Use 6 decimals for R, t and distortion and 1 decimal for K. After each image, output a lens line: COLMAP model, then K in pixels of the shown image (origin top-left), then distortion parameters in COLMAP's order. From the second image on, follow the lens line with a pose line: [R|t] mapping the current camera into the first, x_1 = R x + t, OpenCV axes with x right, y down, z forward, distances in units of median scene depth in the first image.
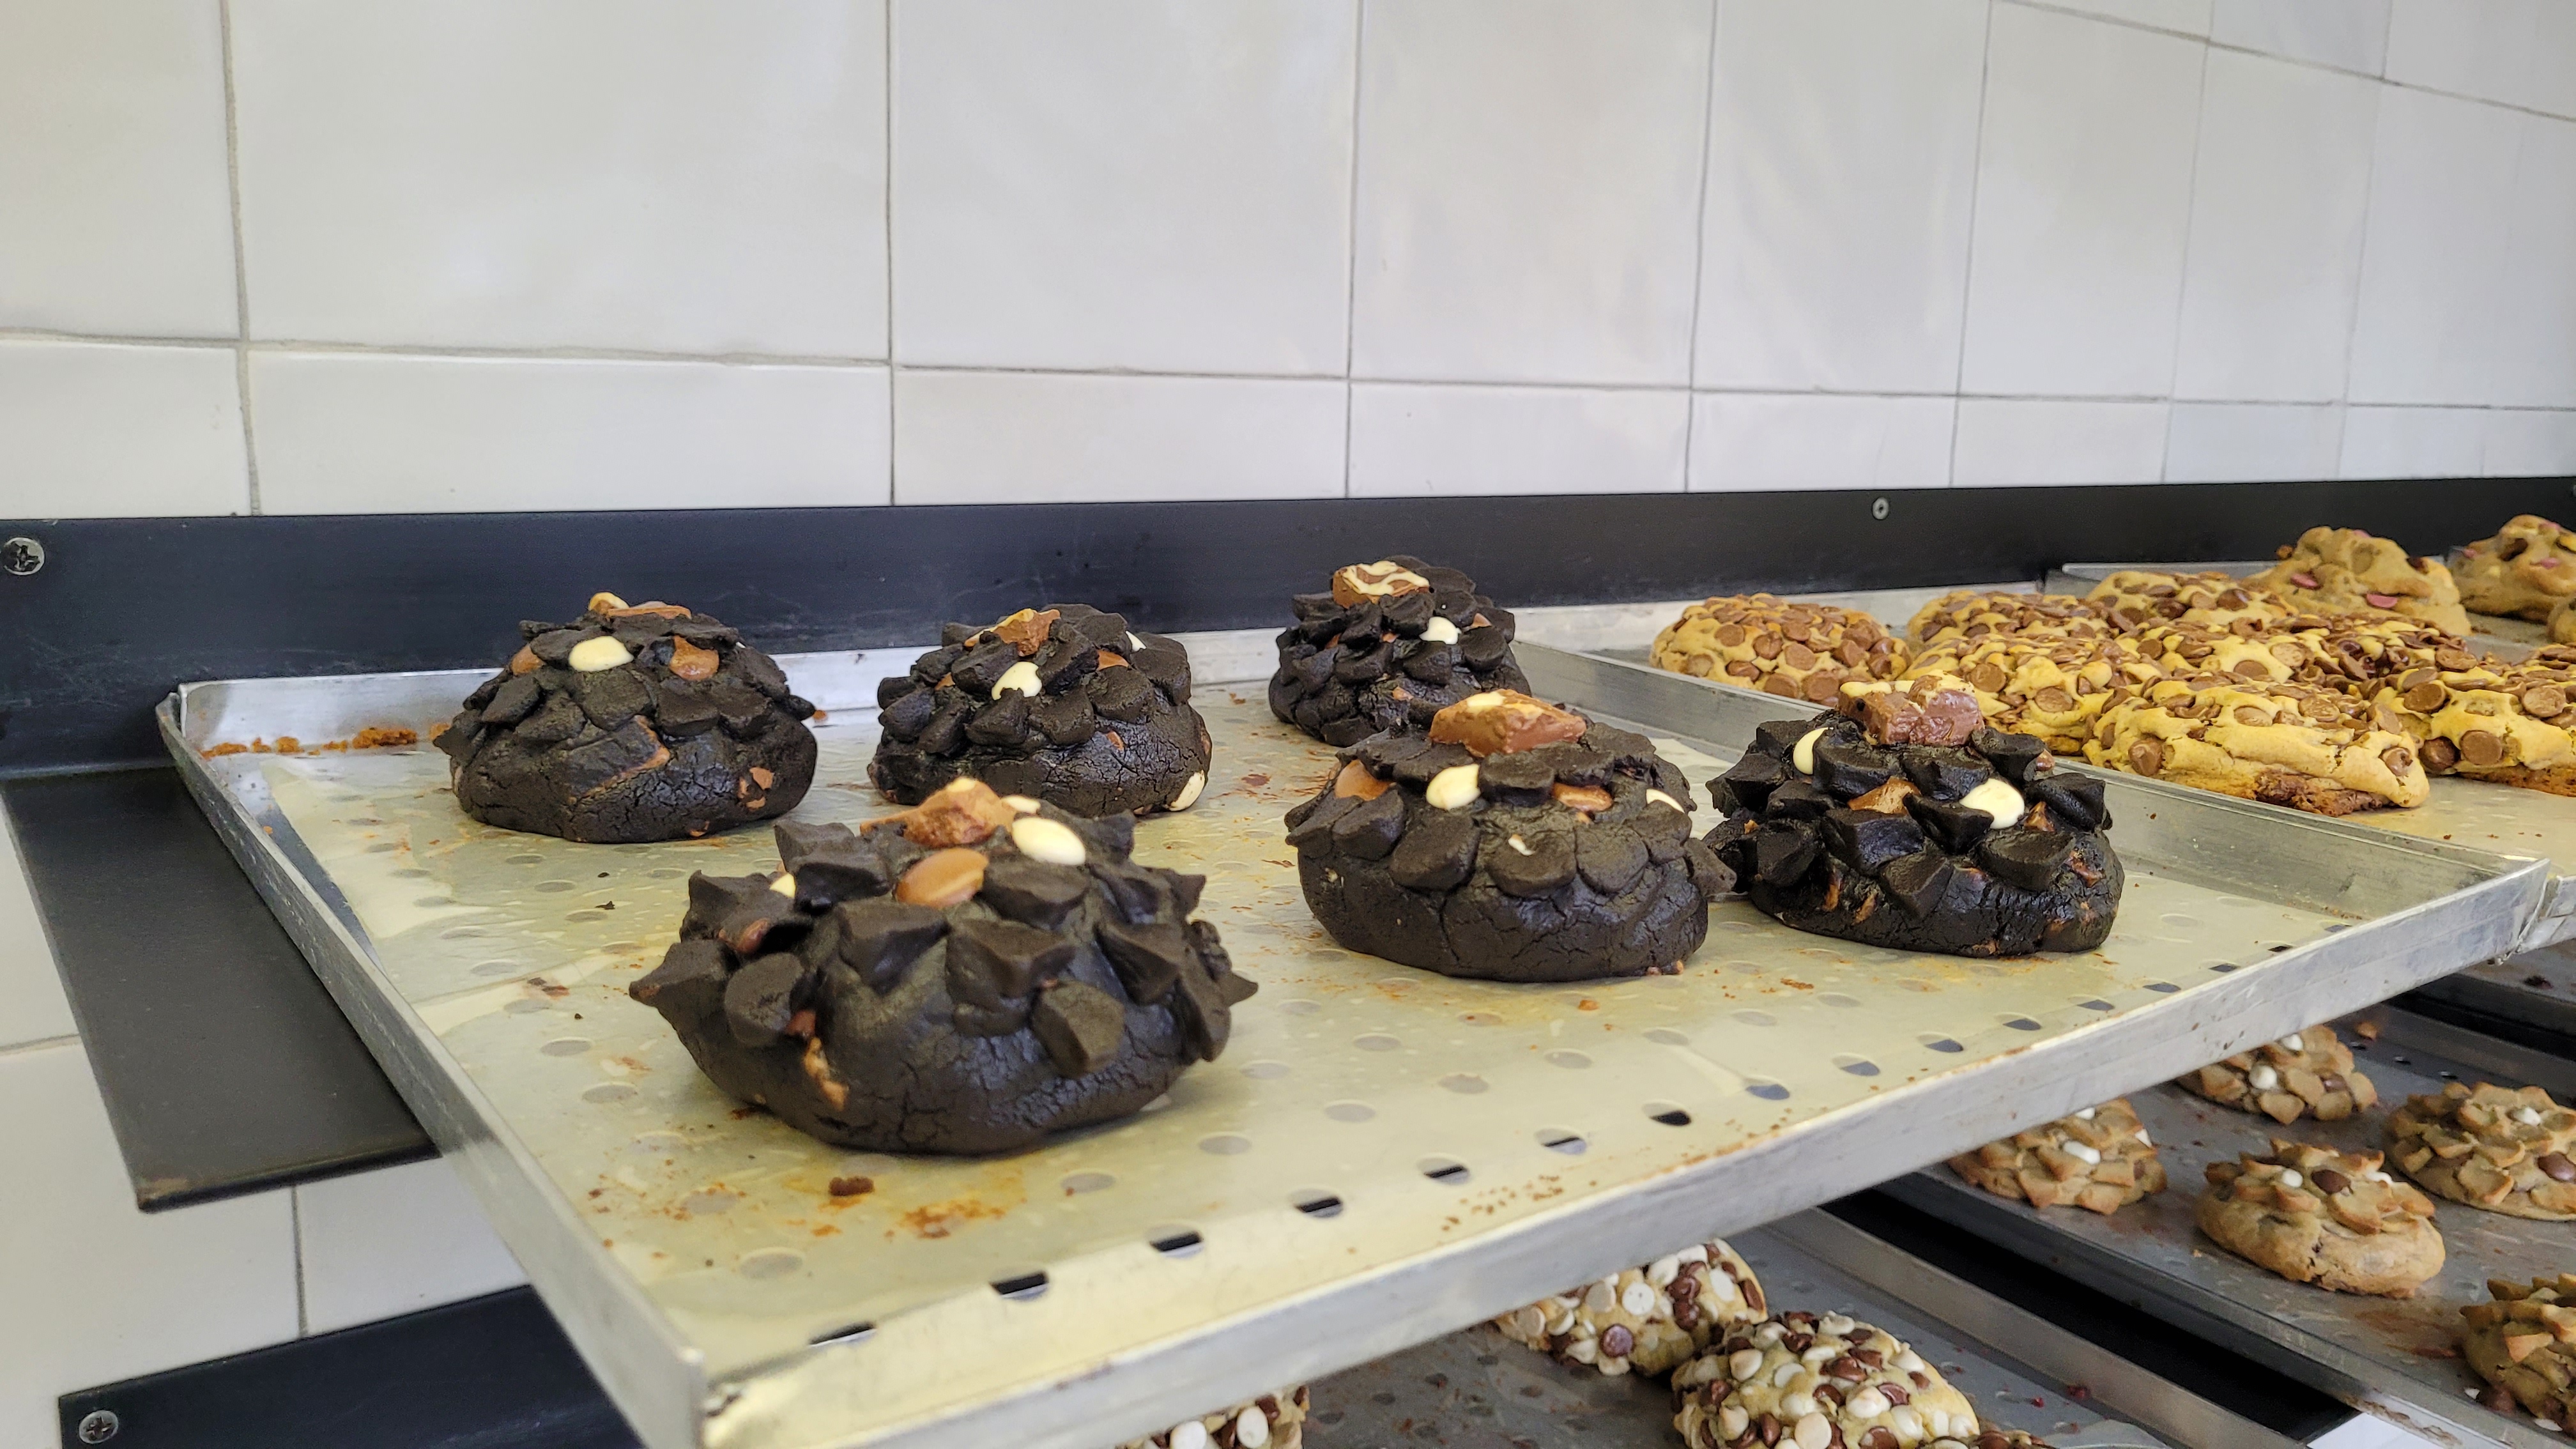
lens RADIAL K [[1930.6, 0, 1280.0], [0, 1930.6, 674.1], [0, 0, 1]] dist [0.031644, -0.000530]
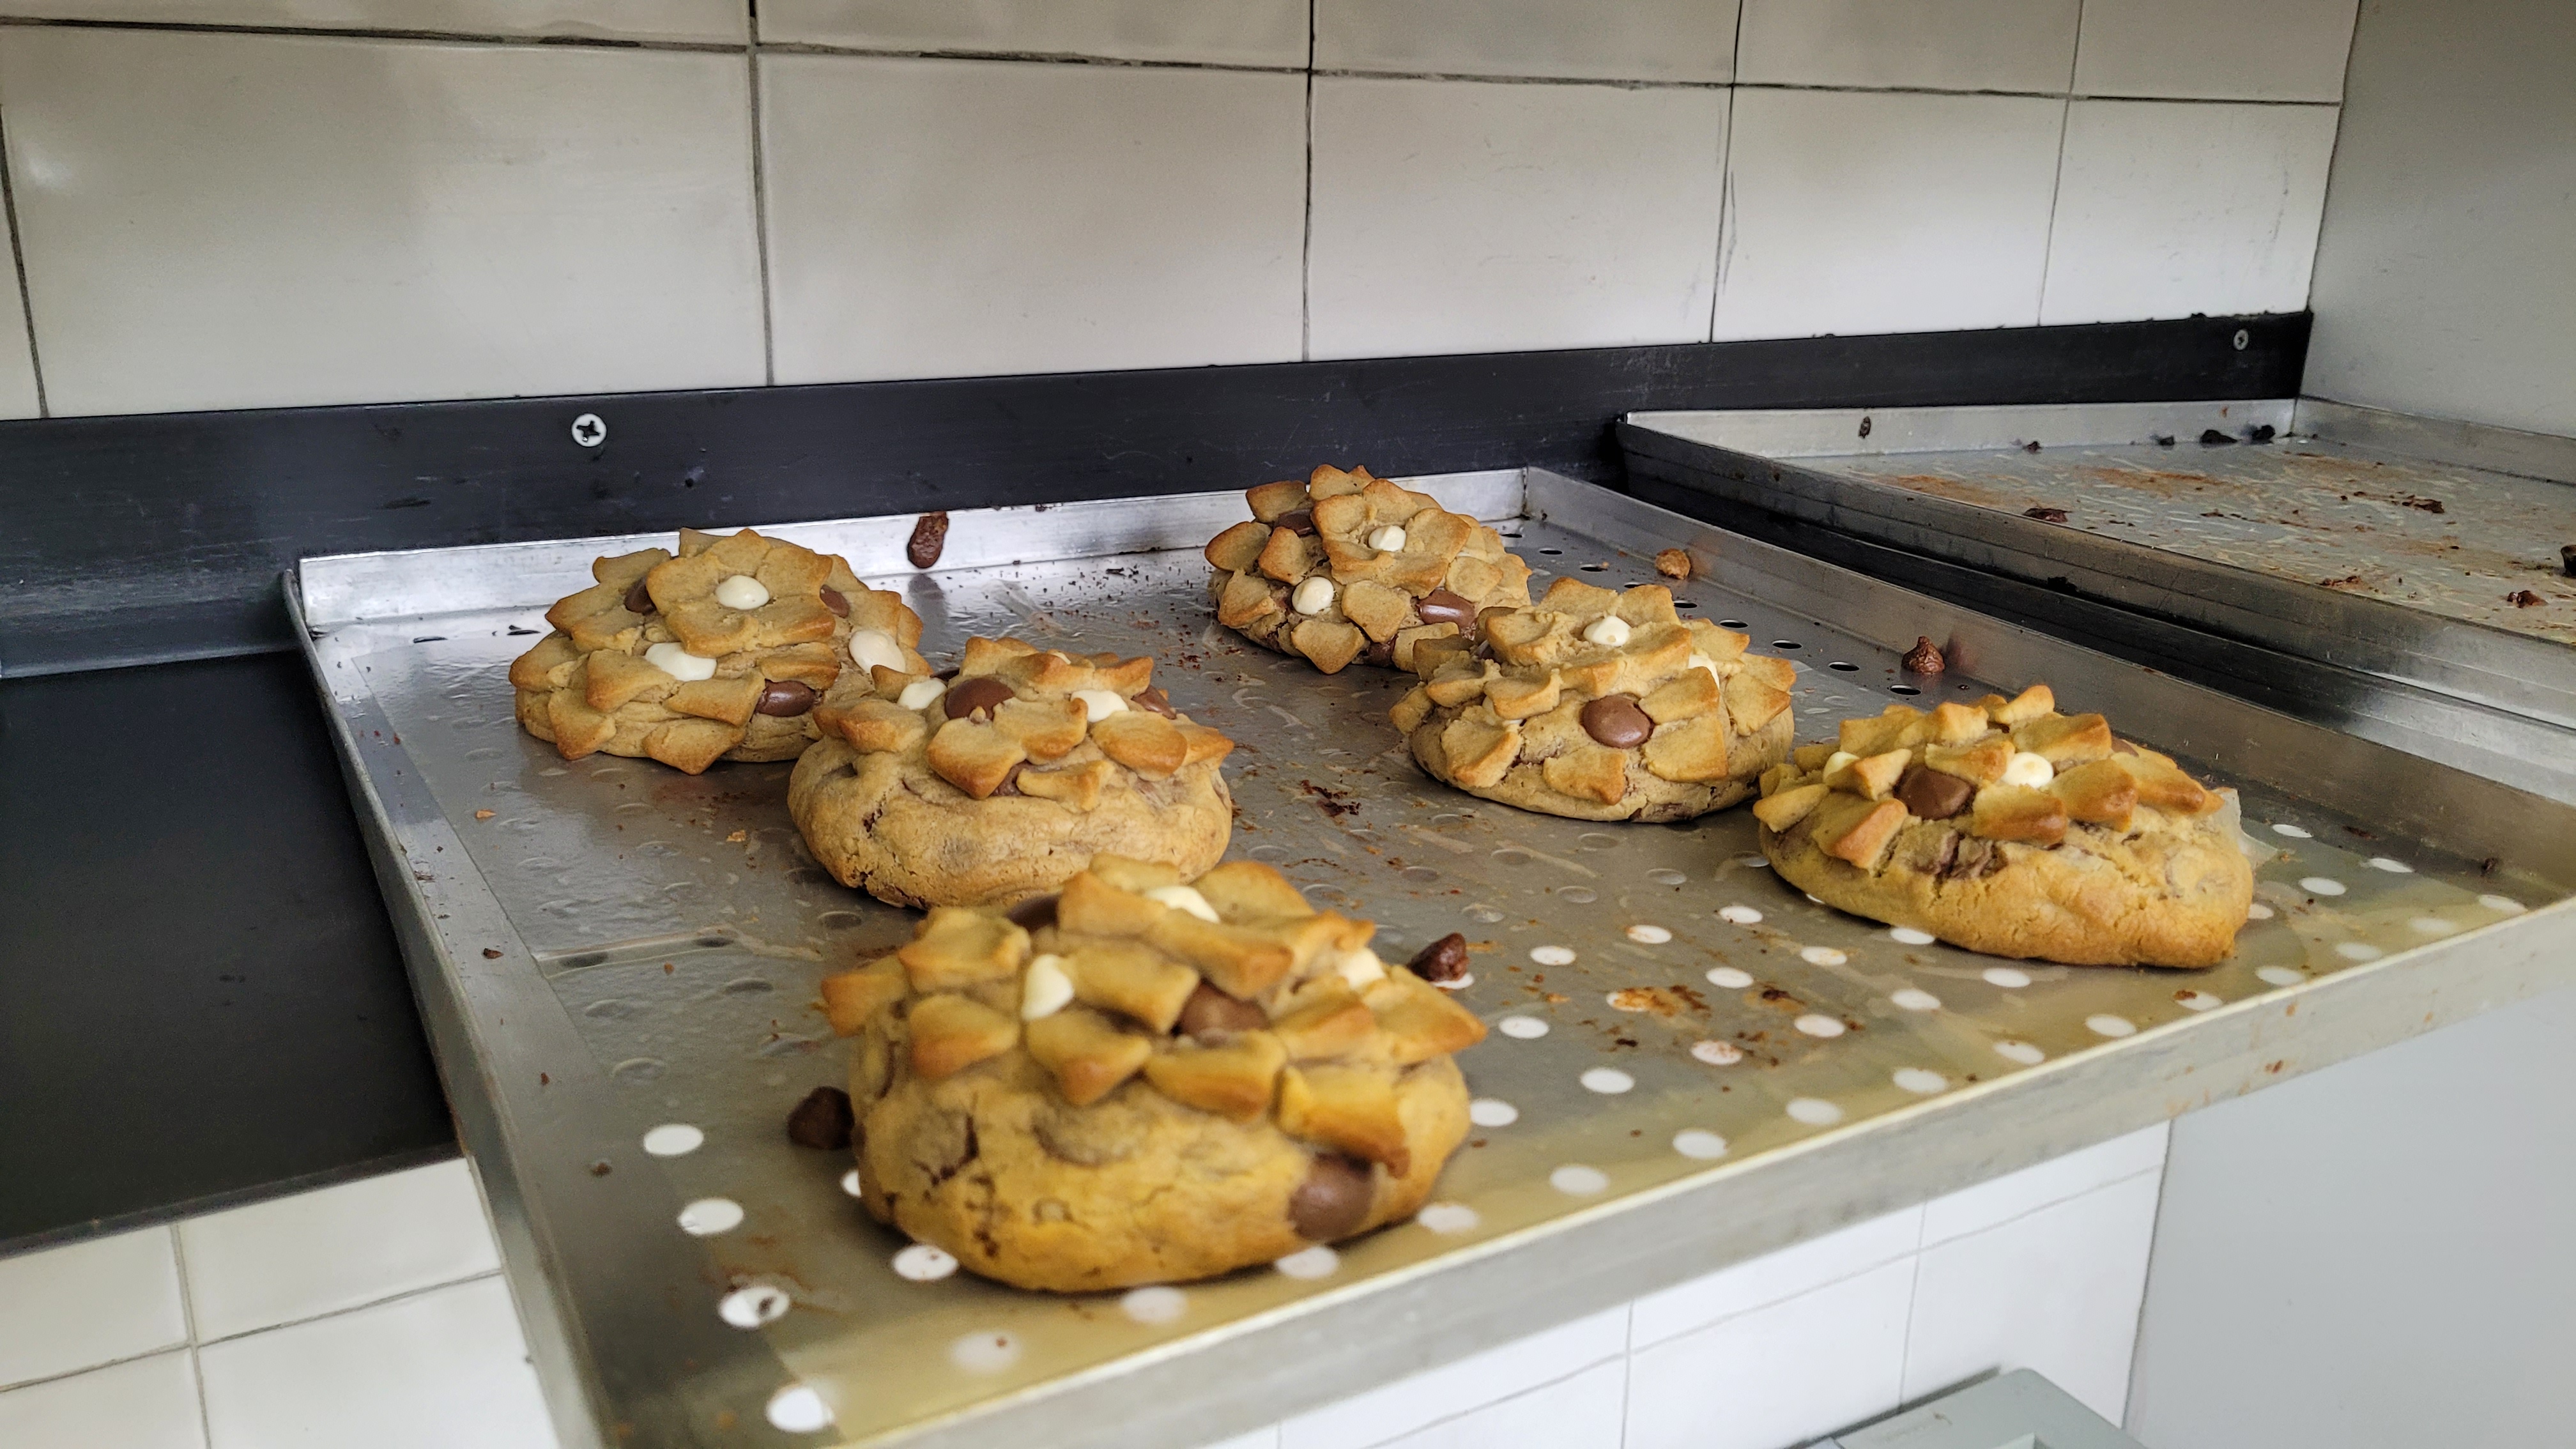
lens RADIAL K [[1930.6, 0, 1280.0], [0, 1930.6, 674.1], [0, 0, 1]] dist [0.031644, -0.000530]
pose [[0.993584, 0.028707, -0.109396, 0.616896], [-0.015088, 0.992248, 0.123351, 0.177725], [0.112089, -0.120910, 0.986315, 0.488627]]
